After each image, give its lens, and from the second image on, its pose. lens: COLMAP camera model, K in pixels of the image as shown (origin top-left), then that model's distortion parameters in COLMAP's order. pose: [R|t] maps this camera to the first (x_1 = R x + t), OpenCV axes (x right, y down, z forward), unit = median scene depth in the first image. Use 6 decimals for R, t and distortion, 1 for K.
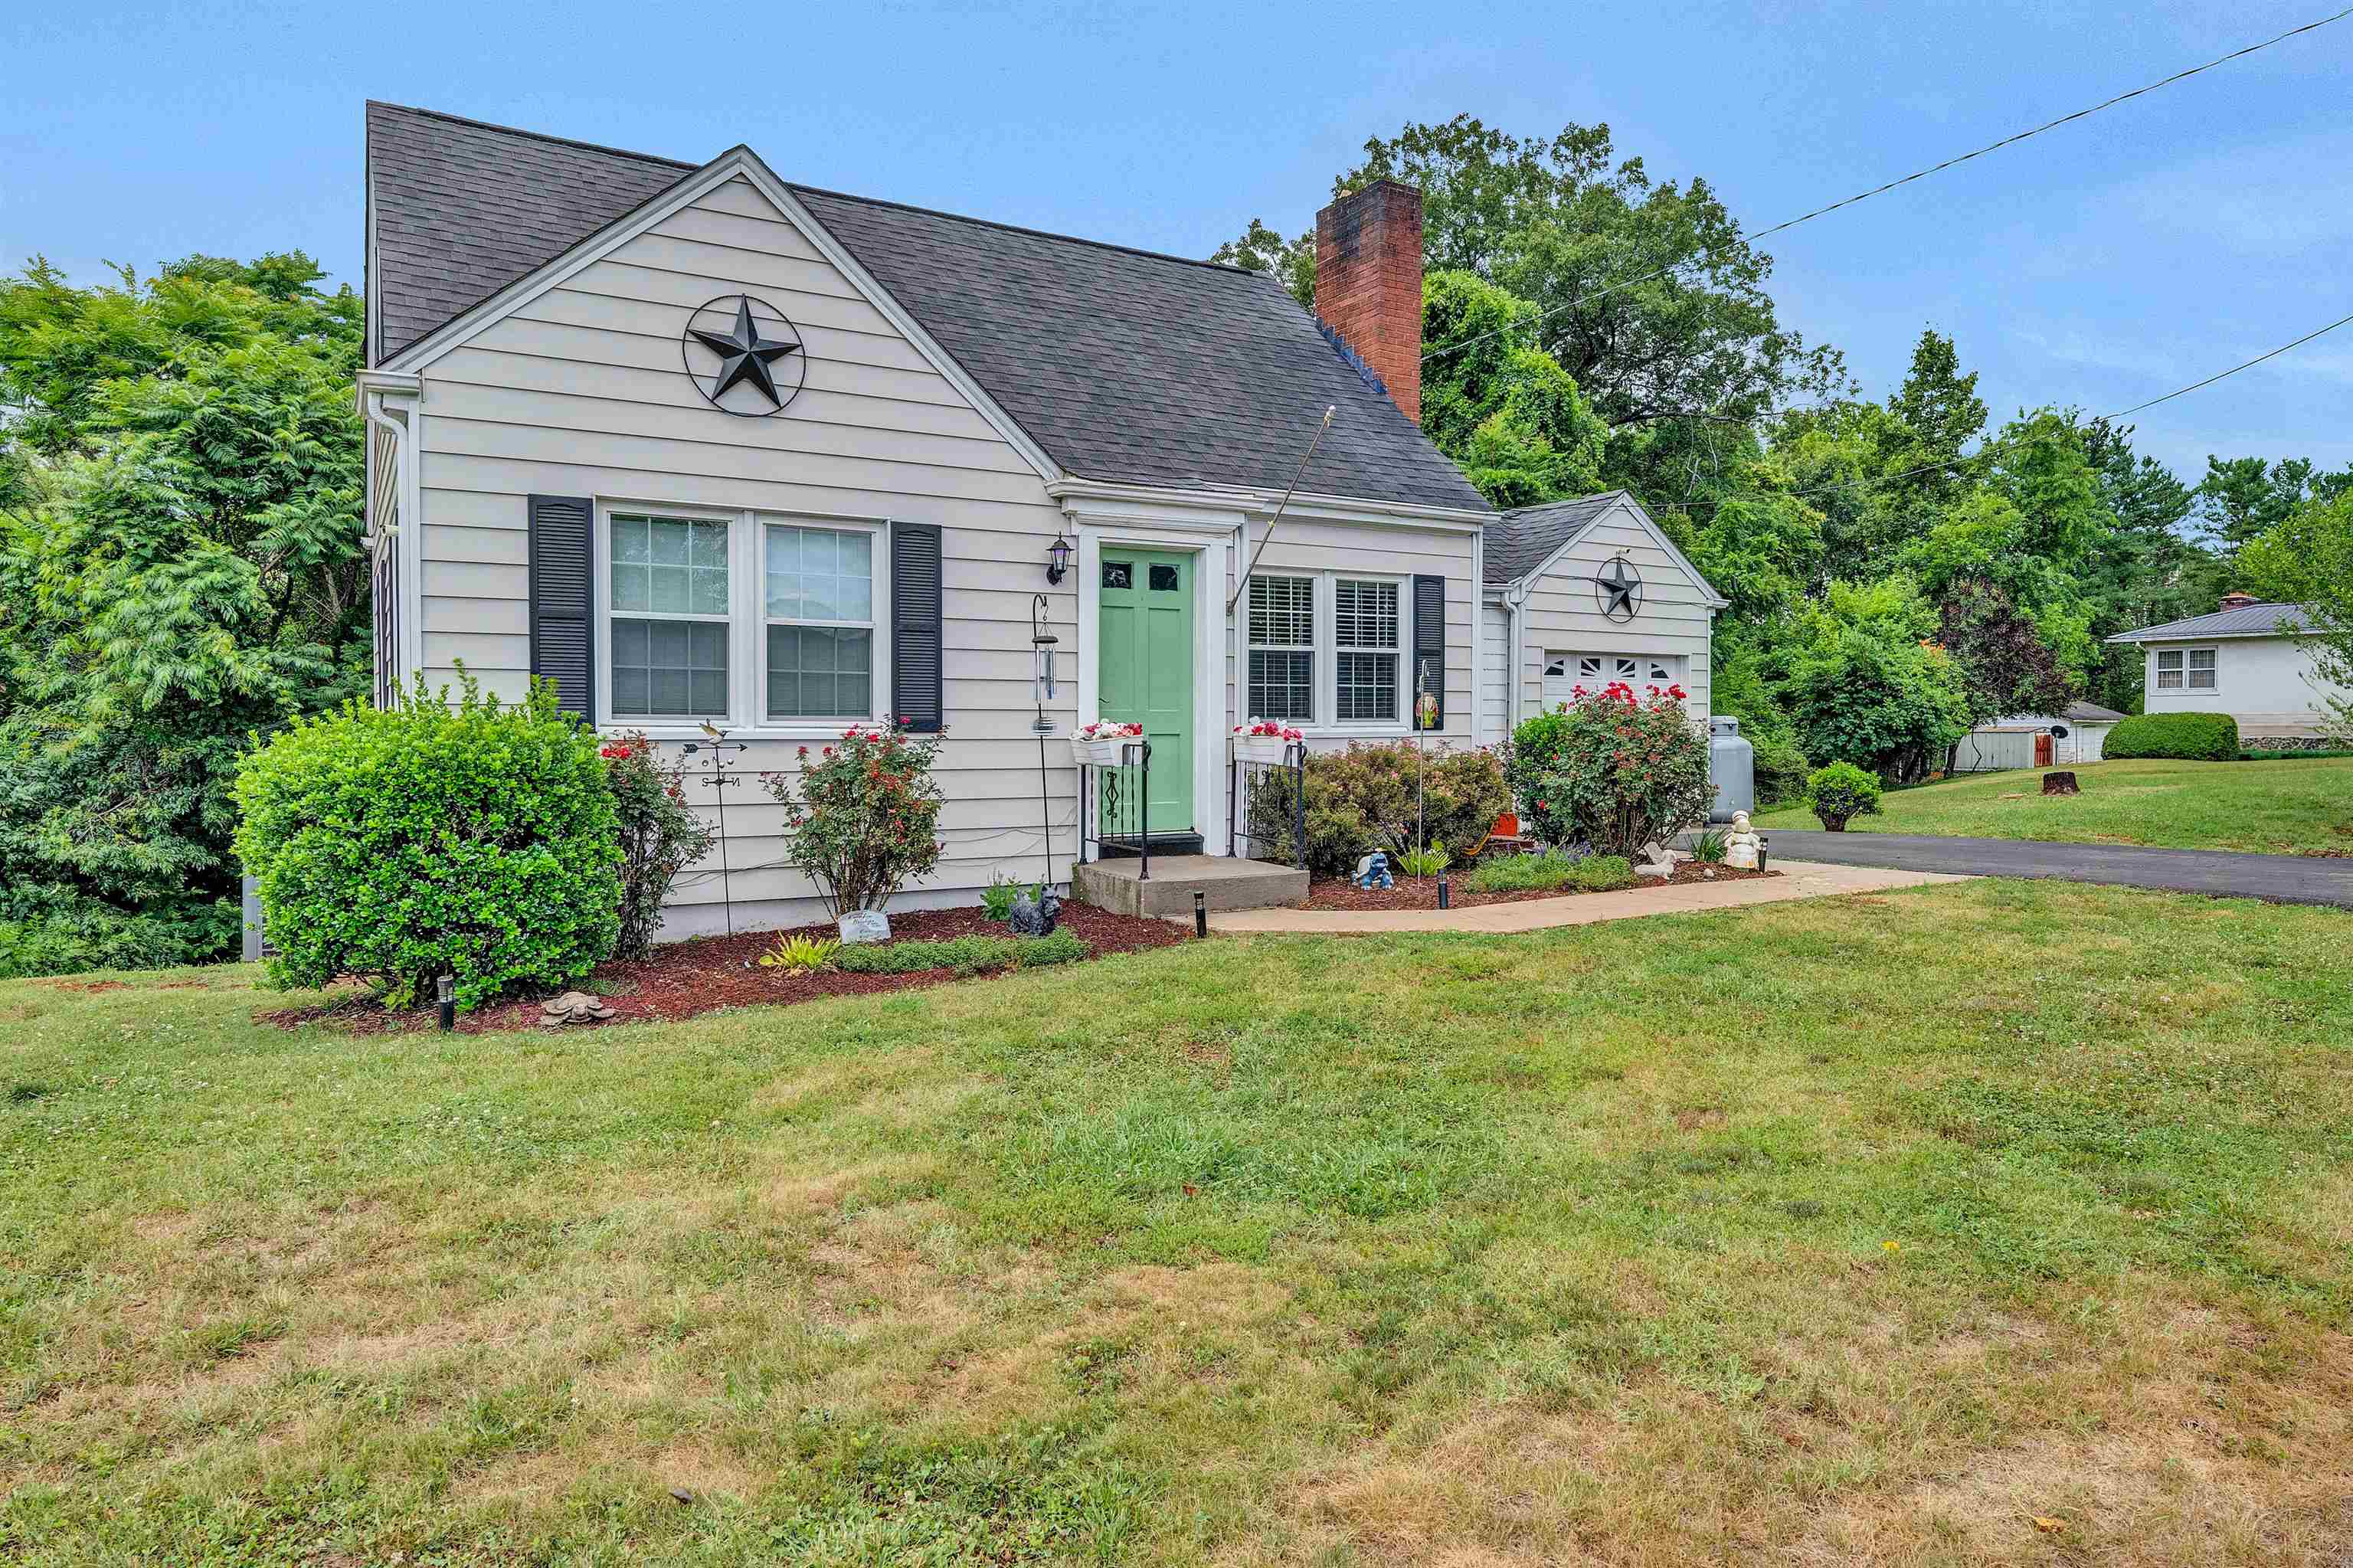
lens RADIAL K [[1429.5, 0, 1158.9], [0, 1429.5, 781.9], [0, 0, 1]] dist [-0.001989, -0.005574]
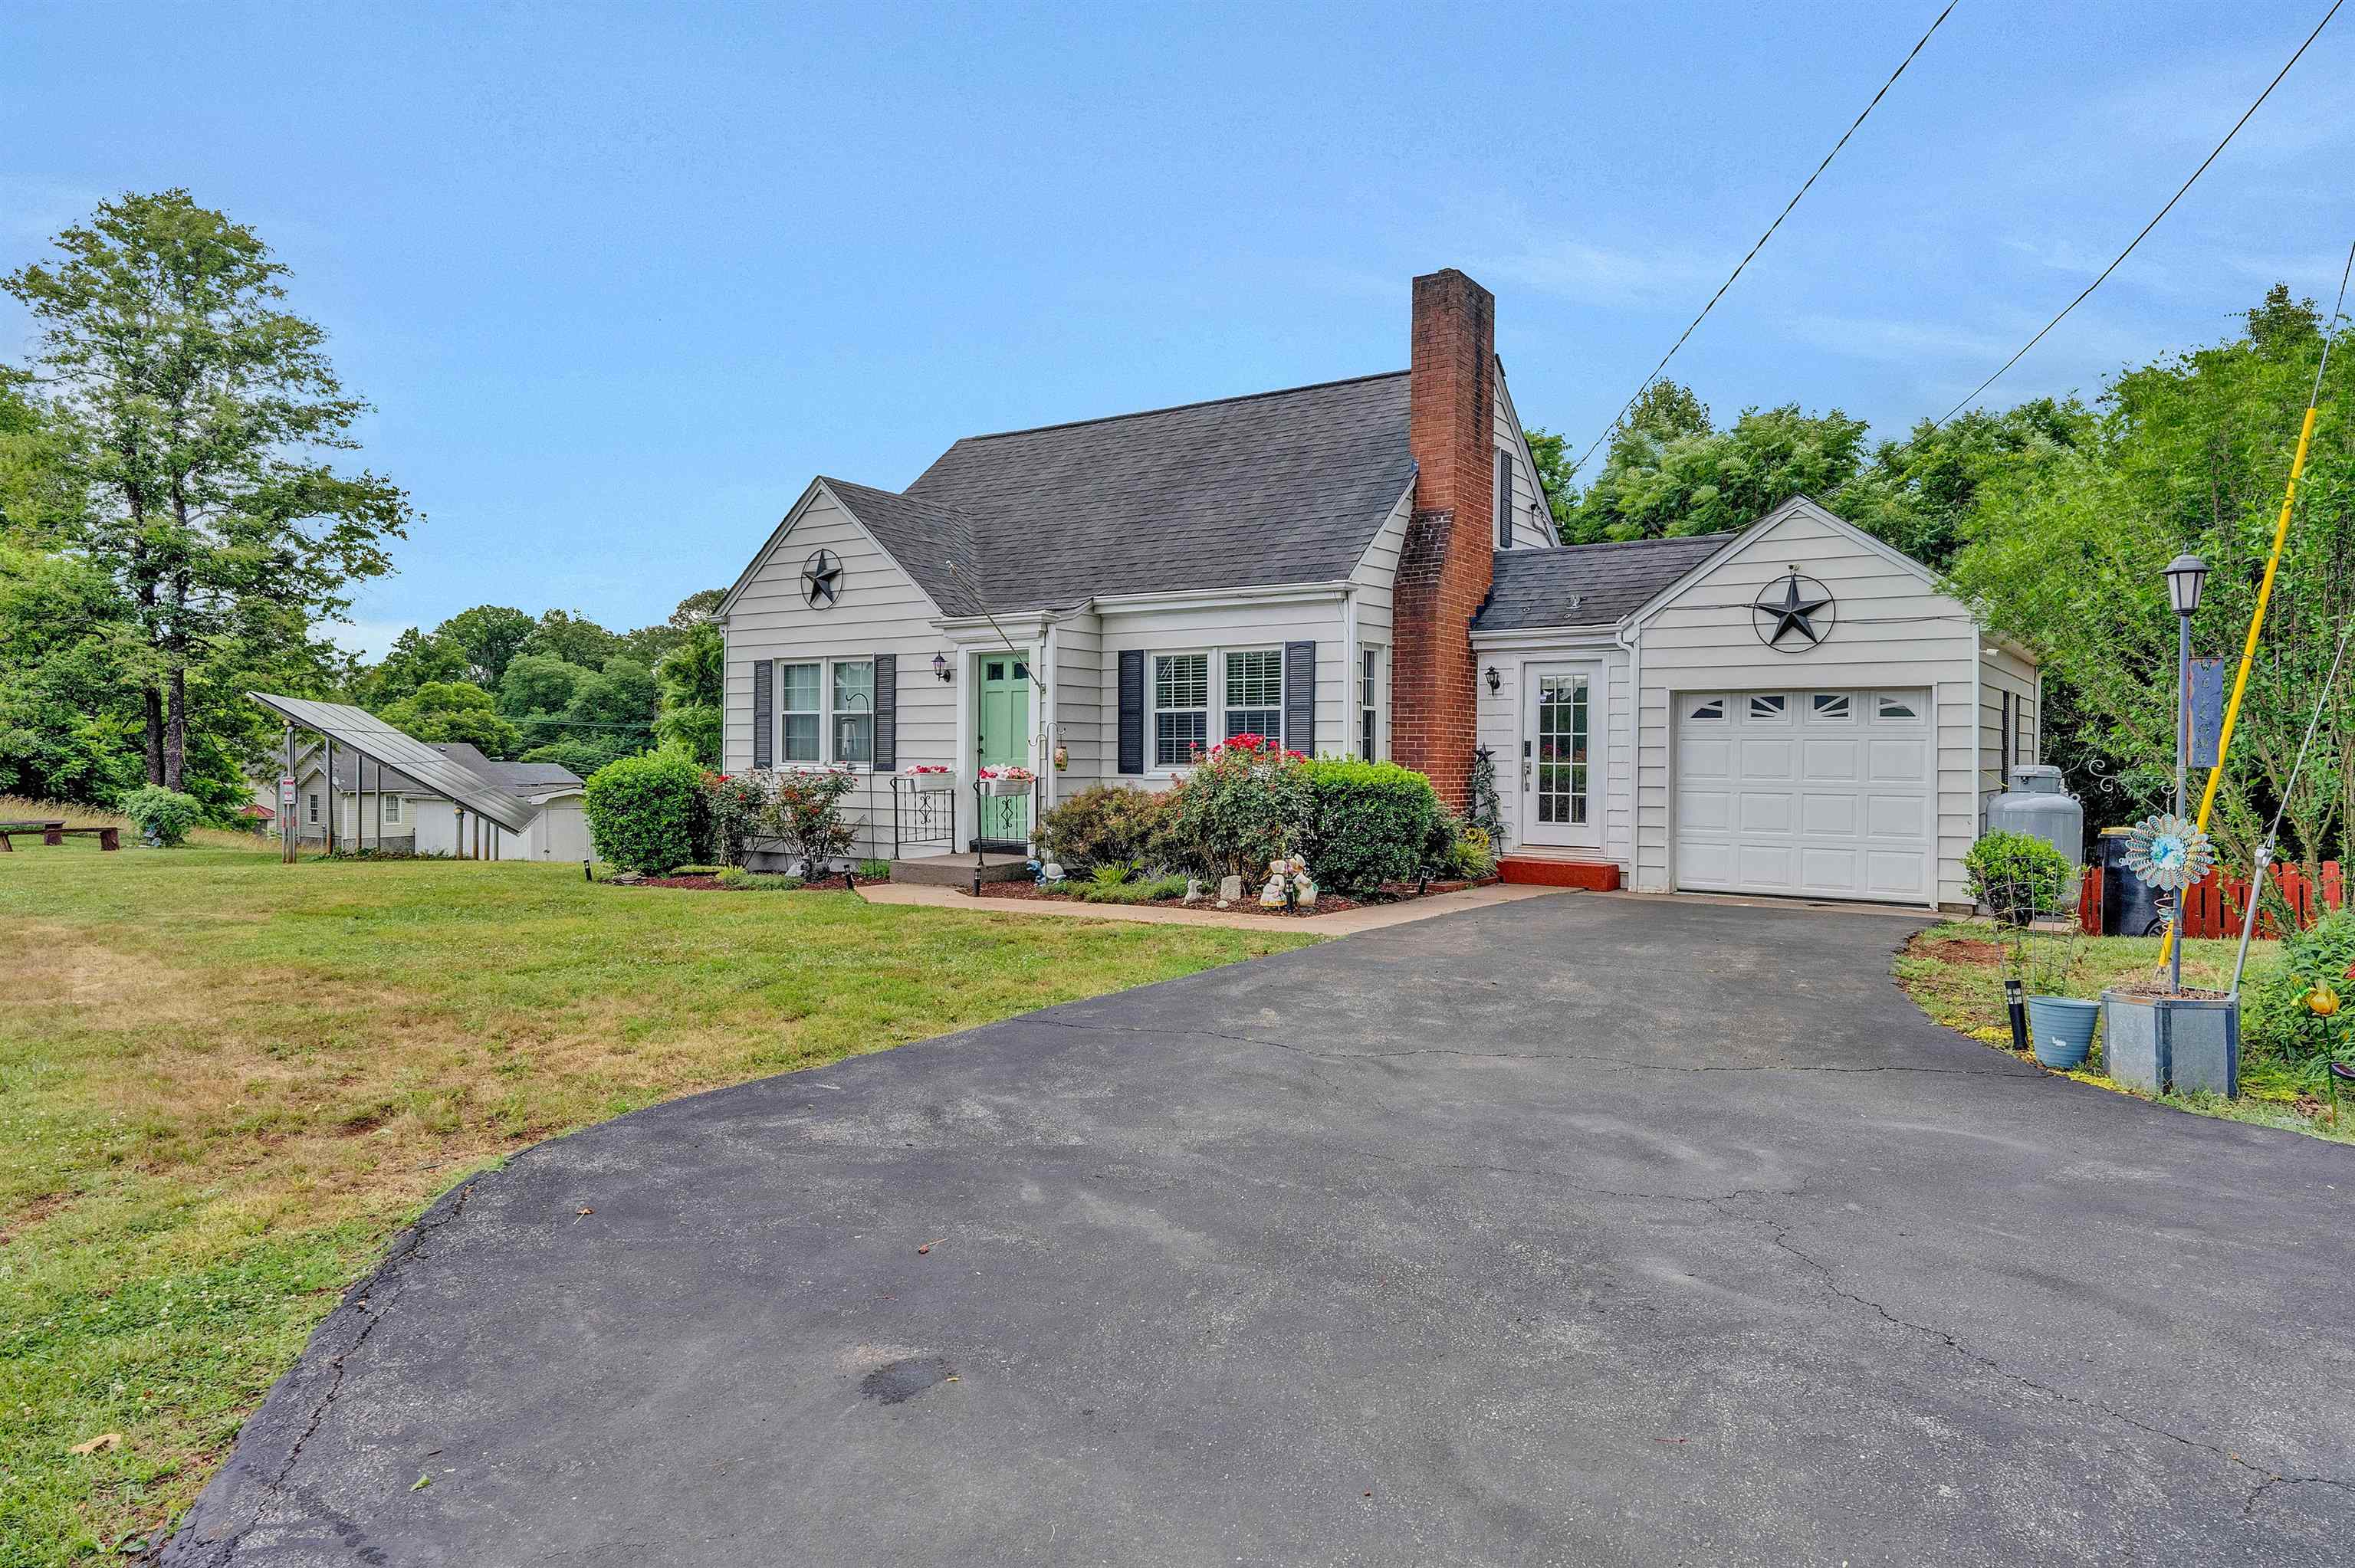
lens RADIAL K [[1430.4, 0, 1177.1], [0, 1430.4, 774.3], [0, 0, 1]] dist [-0.001989, -0.005574]
pose [[0.435203, 0.007212, -0.900303, 1.289262], [-0.045194, 0.998882, -0.013845, -0.017889], [0.899197, 0.046714, 0.435043, 0.447477]]
